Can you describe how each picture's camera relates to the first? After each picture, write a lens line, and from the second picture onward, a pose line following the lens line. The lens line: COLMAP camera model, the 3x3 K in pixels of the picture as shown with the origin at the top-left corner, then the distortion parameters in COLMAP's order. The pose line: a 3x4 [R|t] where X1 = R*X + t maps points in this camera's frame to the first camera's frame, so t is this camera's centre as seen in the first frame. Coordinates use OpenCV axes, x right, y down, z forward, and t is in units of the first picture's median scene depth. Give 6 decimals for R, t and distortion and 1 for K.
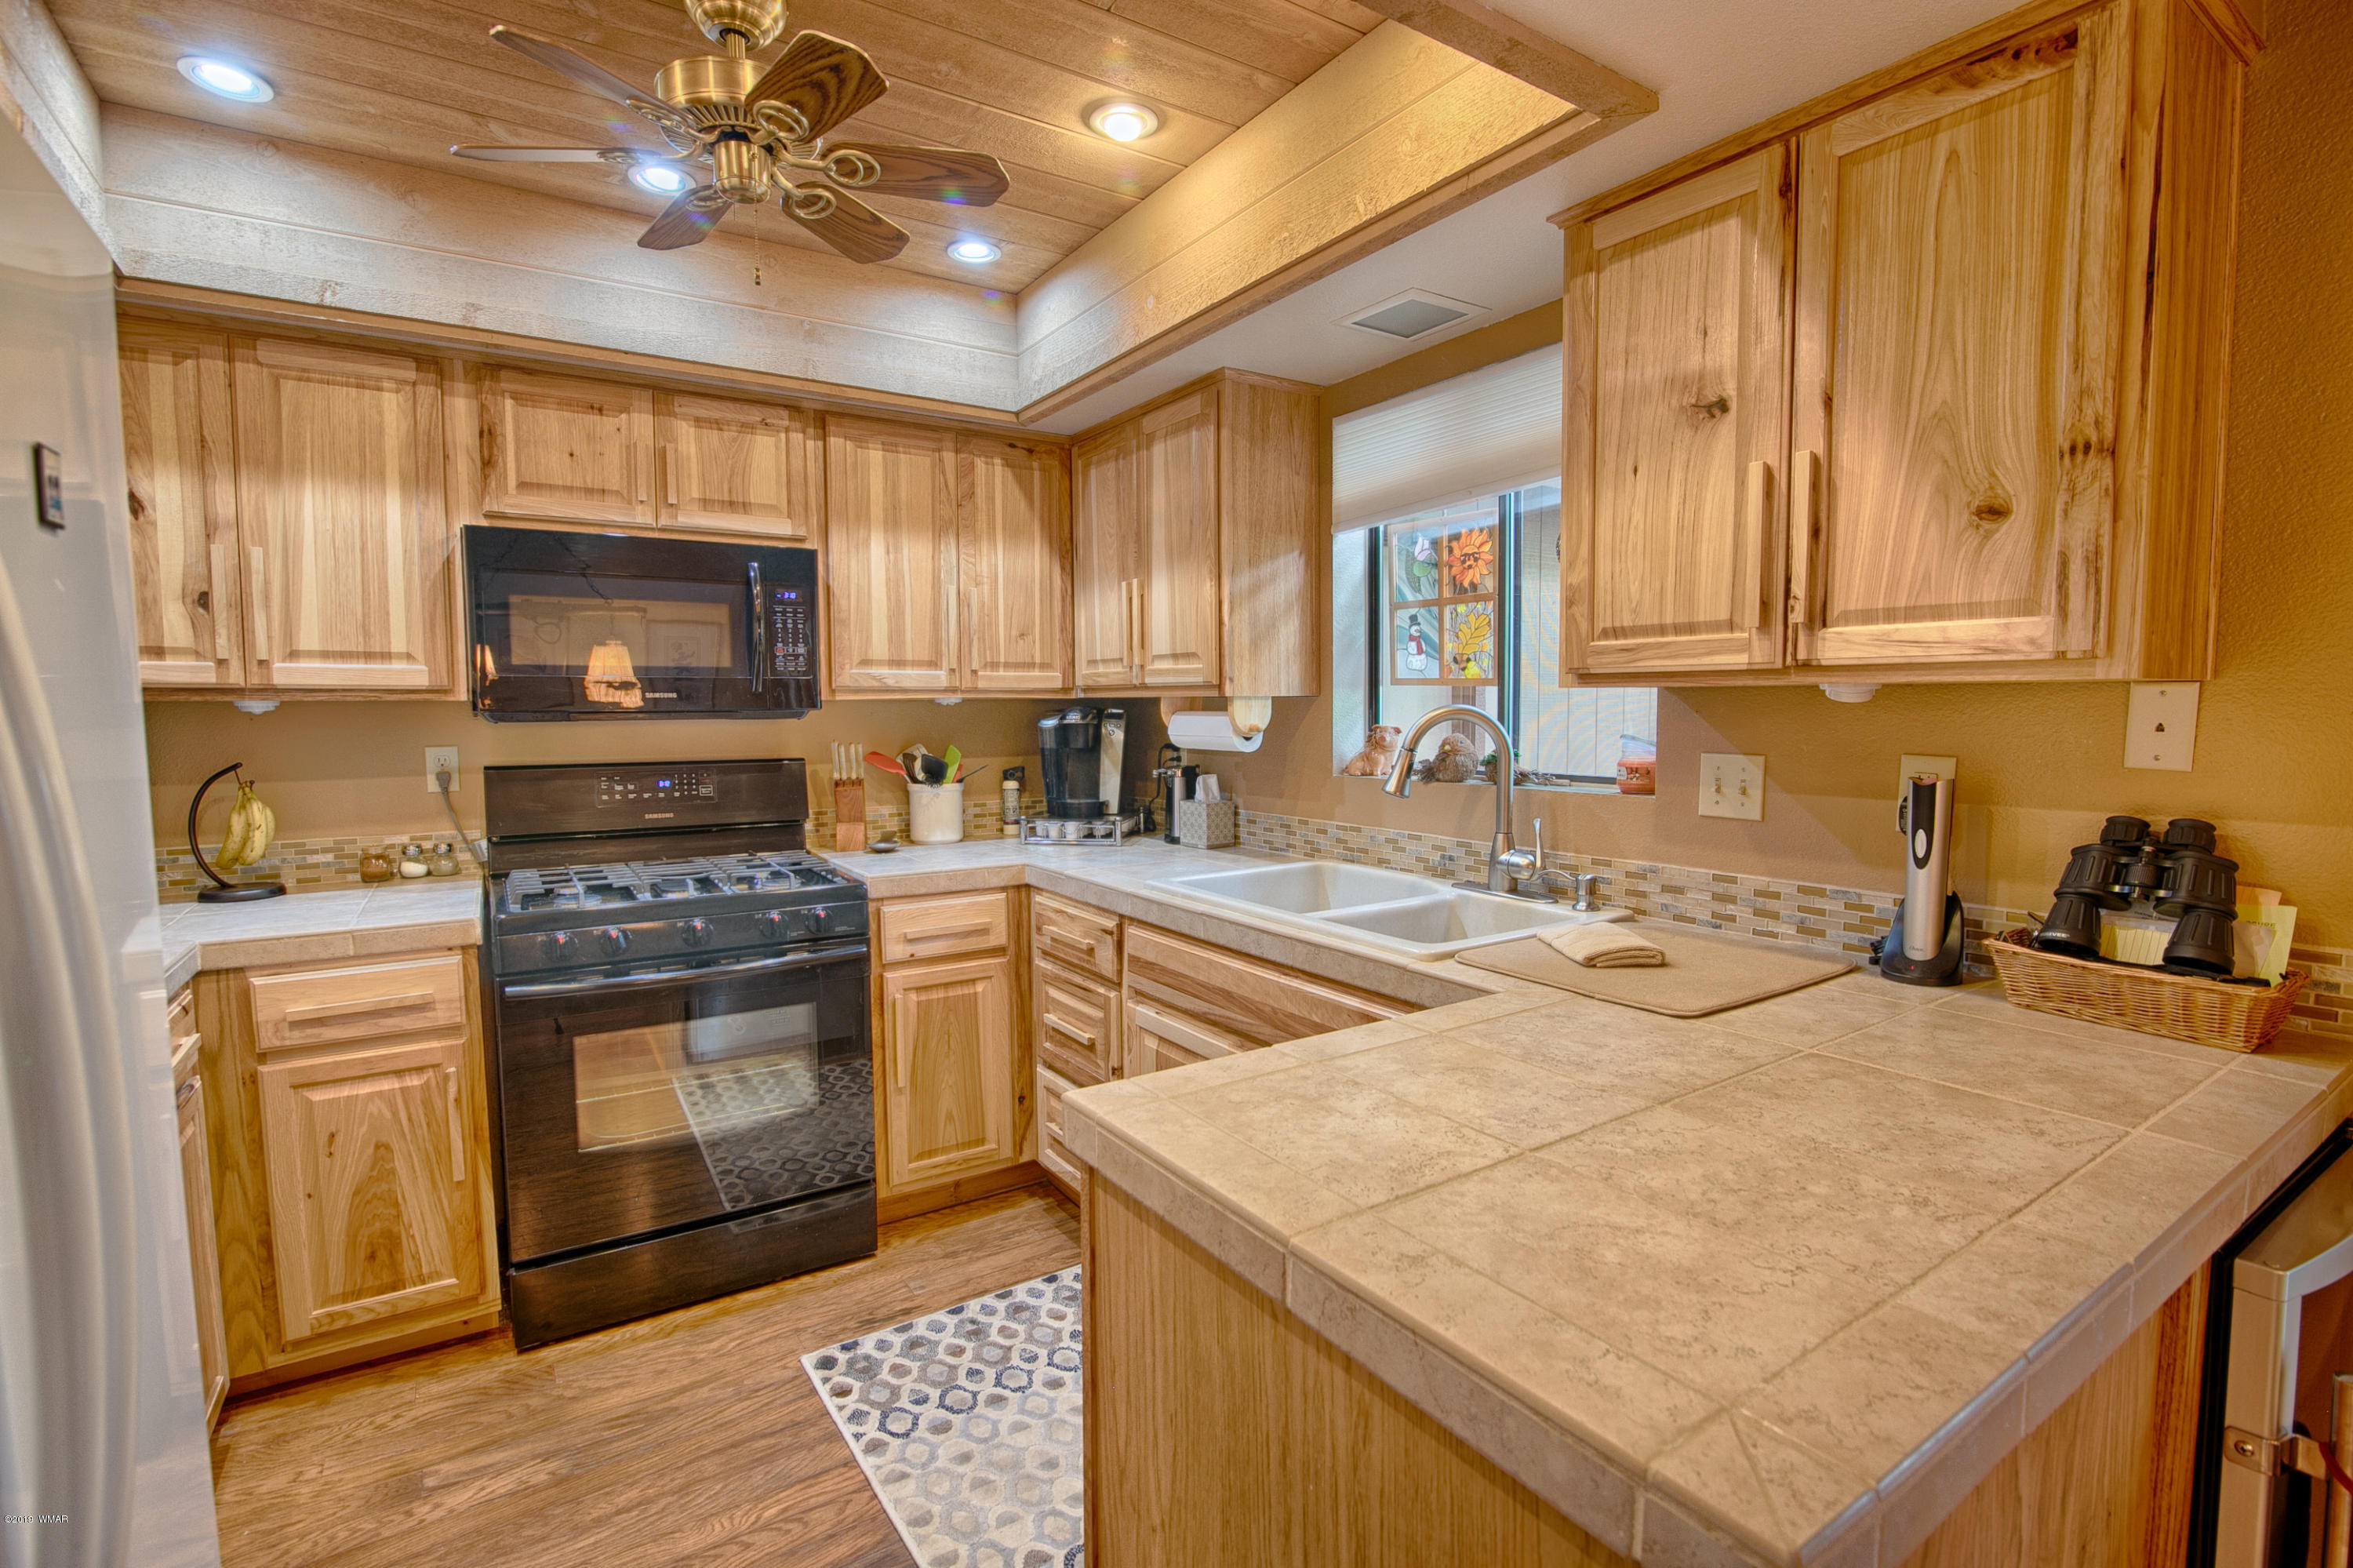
lens RADIAL K [[1081.0, 0, 1172.6], [0, 1081.0, 784.2], [0, 0, 1]] dist [-0.022550, 0.000691]
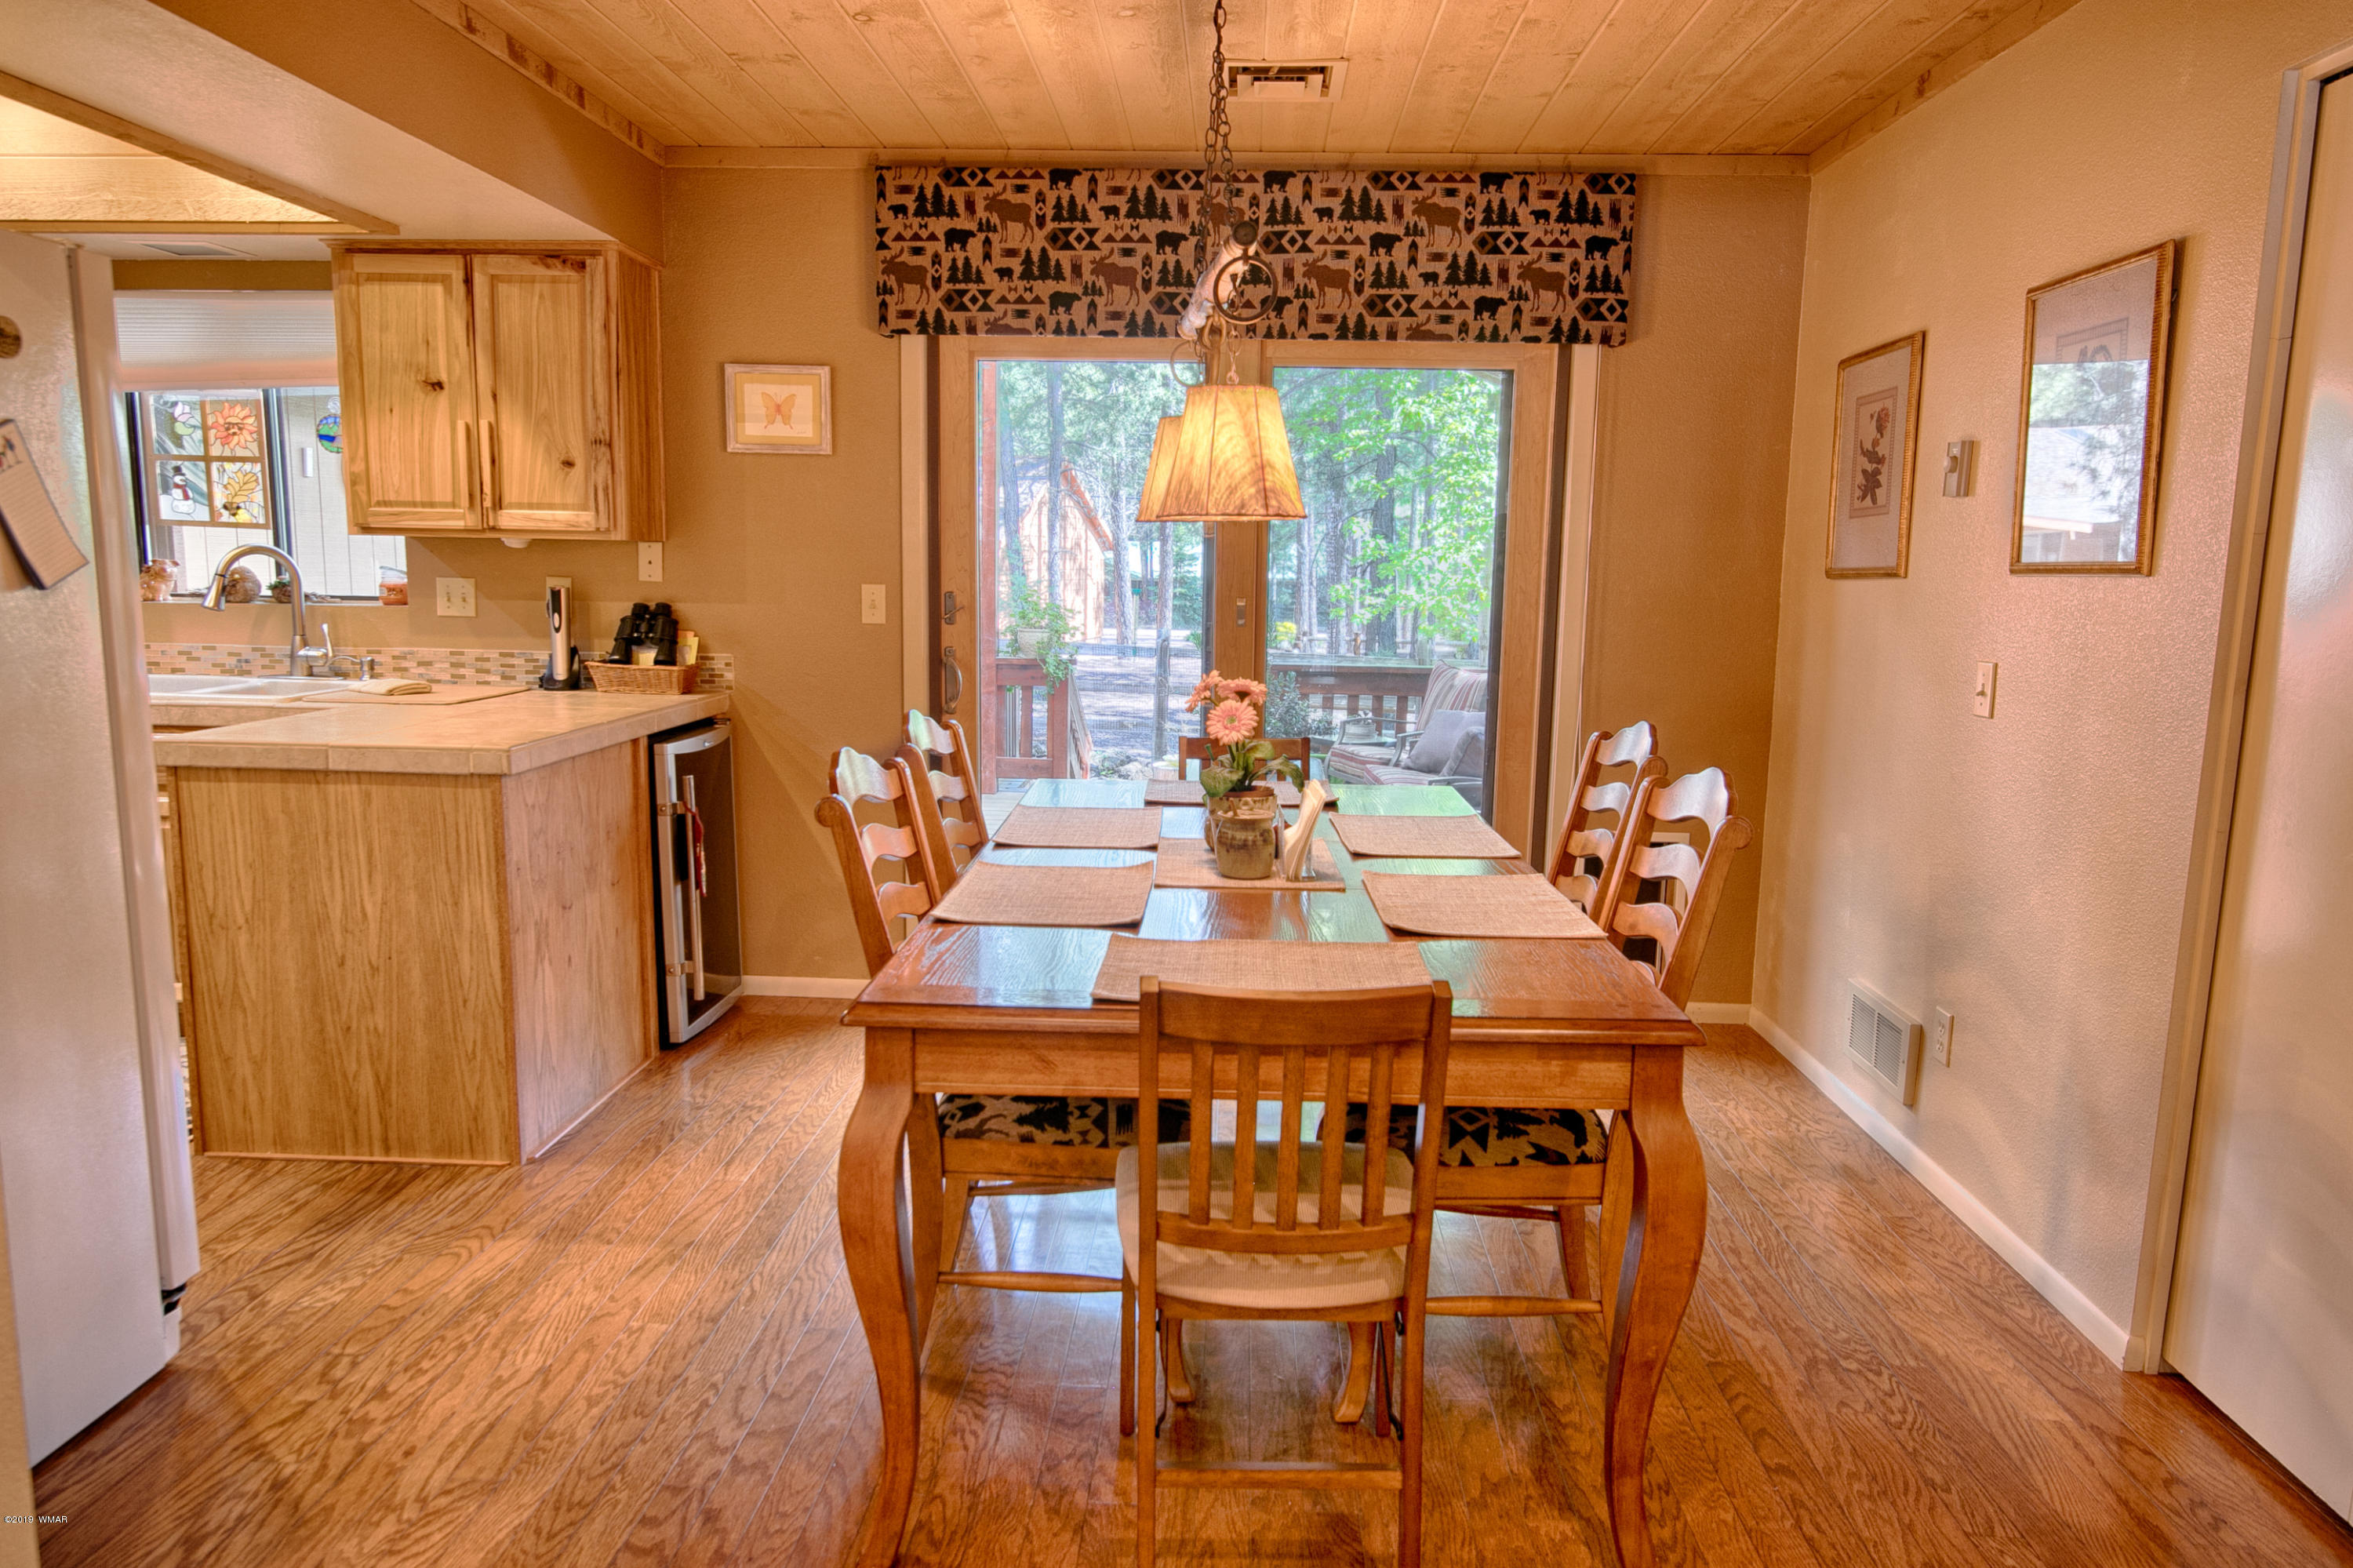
lens RADIAL K [[1547.8, 0, 1181.5], [0, 1547.8, 777.1], [0, 0, 1]] dist [0.005962, 0.001546]
pose [[0.586495, -0.096583, 0.804173, -0.891386], [0.037978, 0.995052, 0.091810, 0.115988], [-0.809062, -0.023306, 0.587261, -1.516979]]
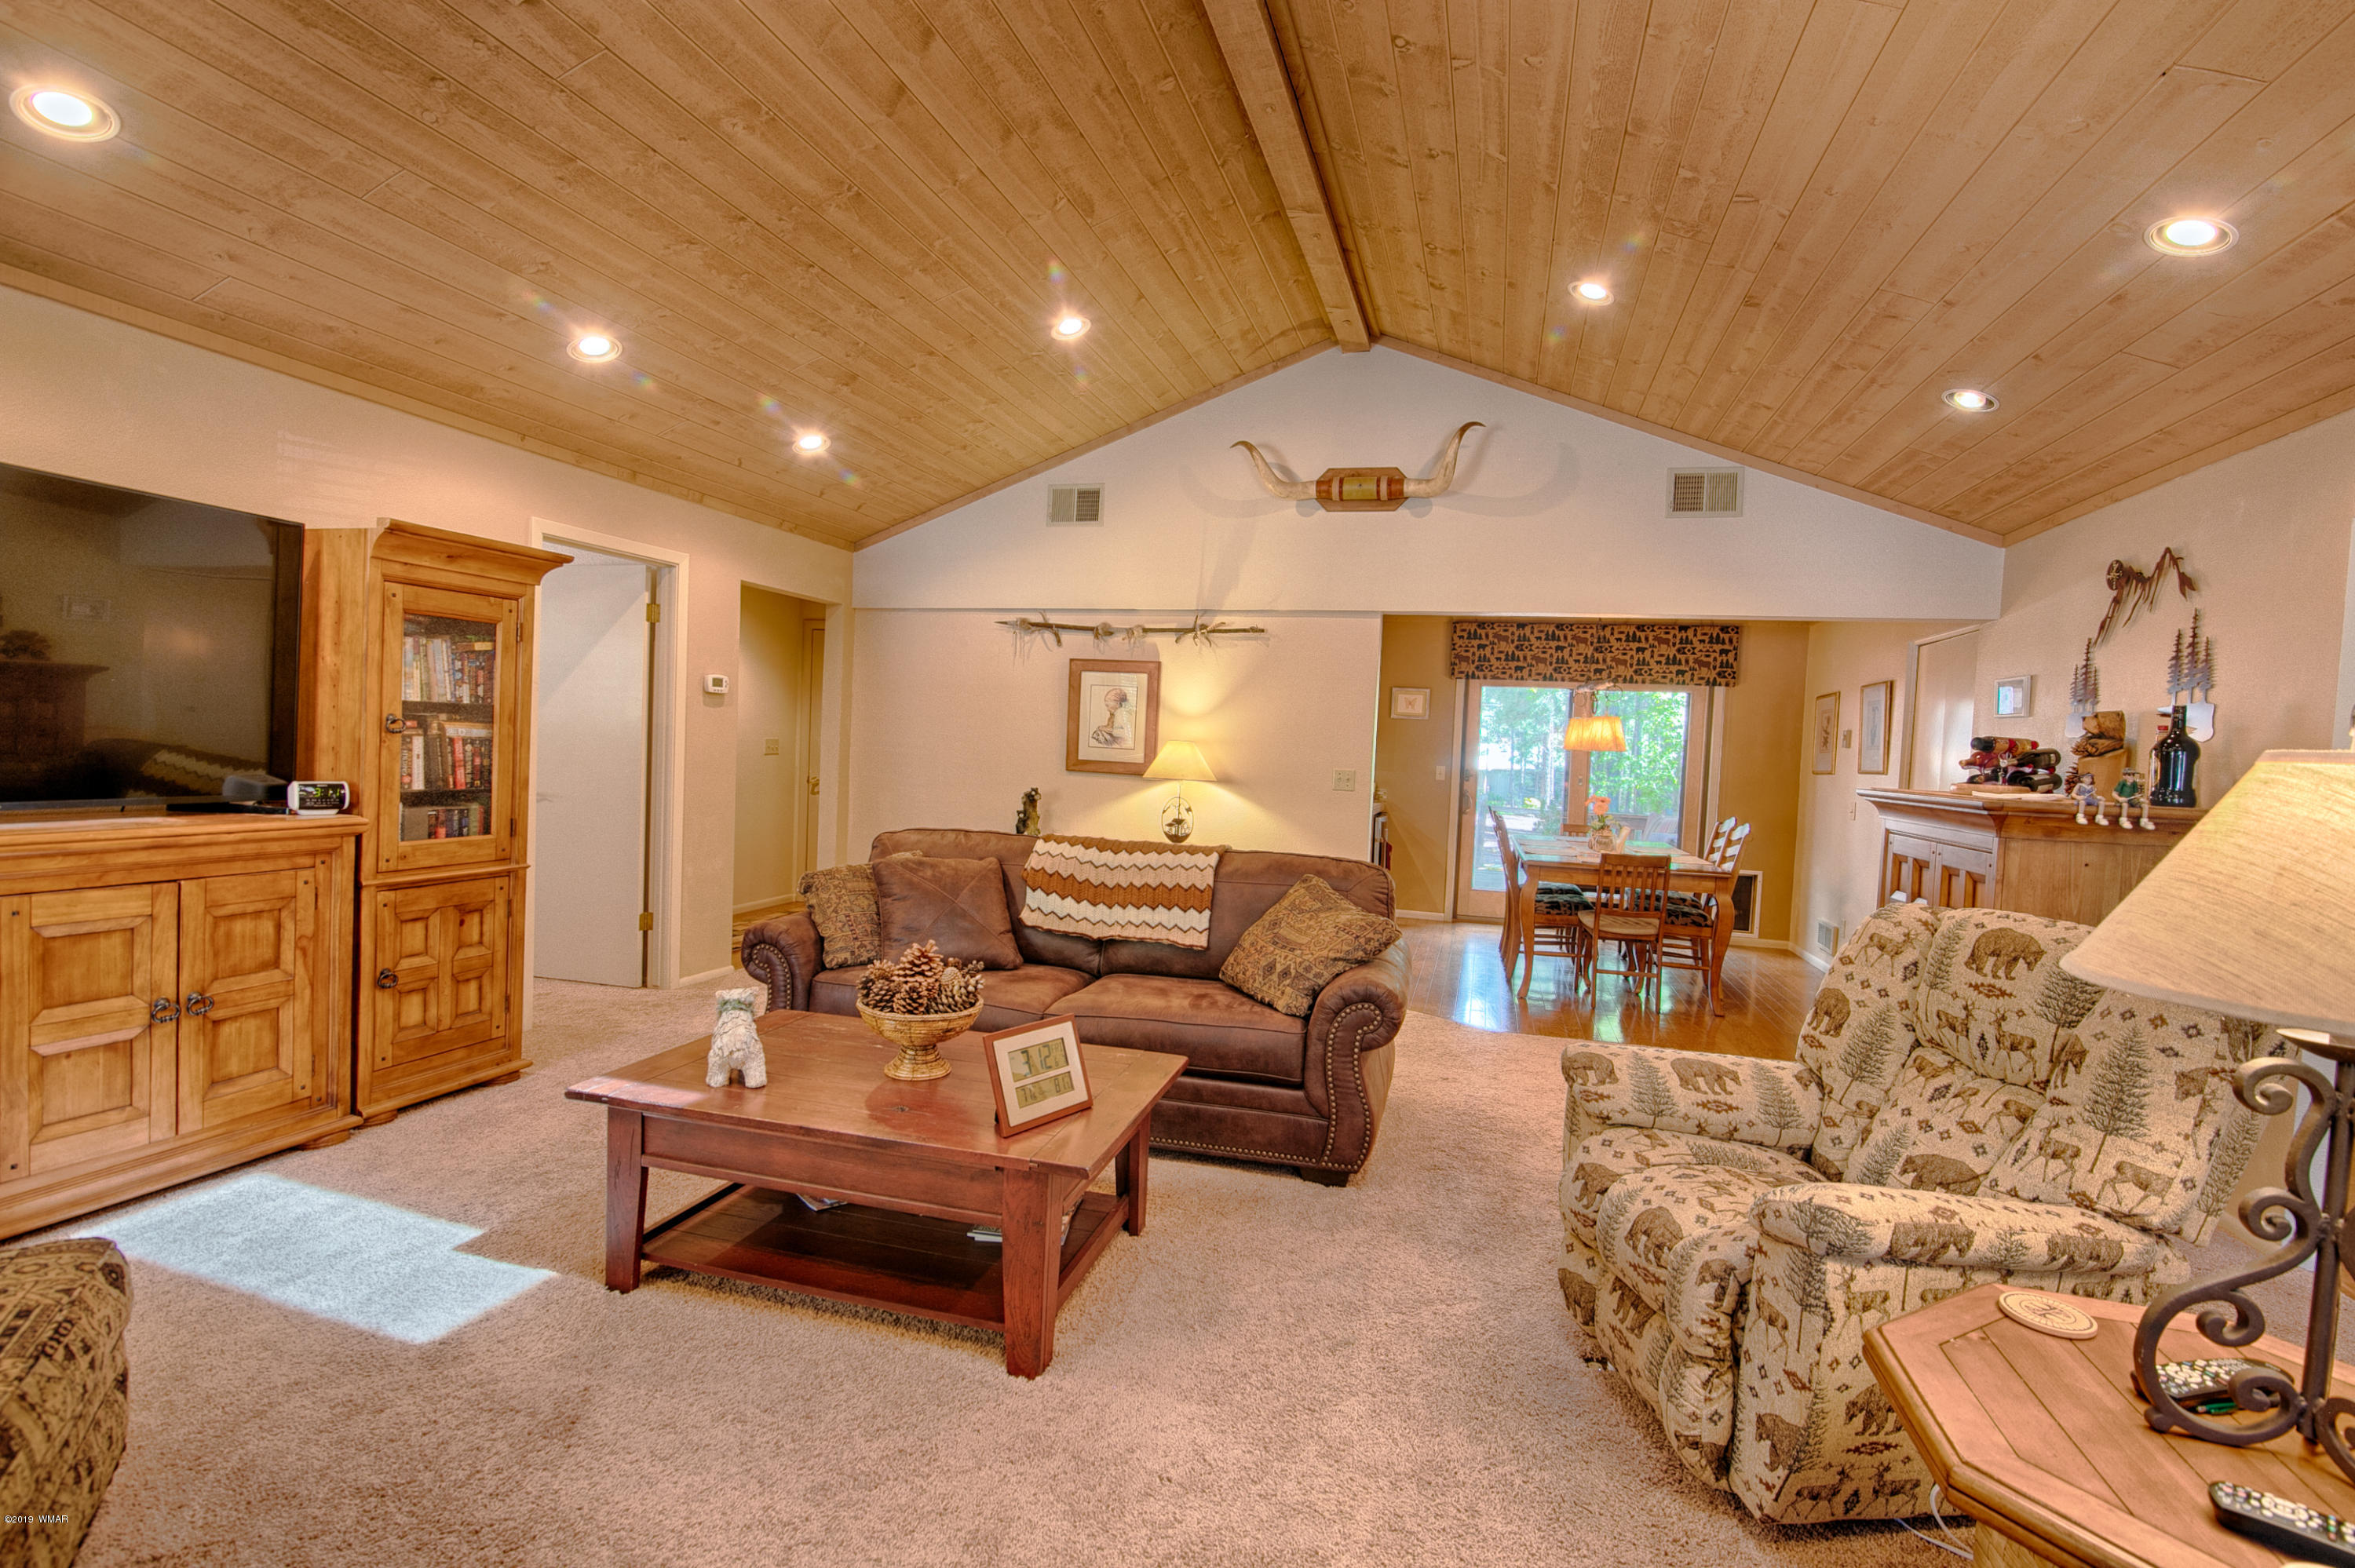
lens RADIAL K [[1081.7, 0, 1184.3], [0, 1081.7, 781.9], [0, 0, 1]] dist [-0.022550, 0.000691]
pose [[0.759101, 0.014852, 0.650803, -3.462386], [-0.000013, 0.999740, -0.022800, 0.208047], [-0.650972, 0.017299, 0.758904, -2.690849]]
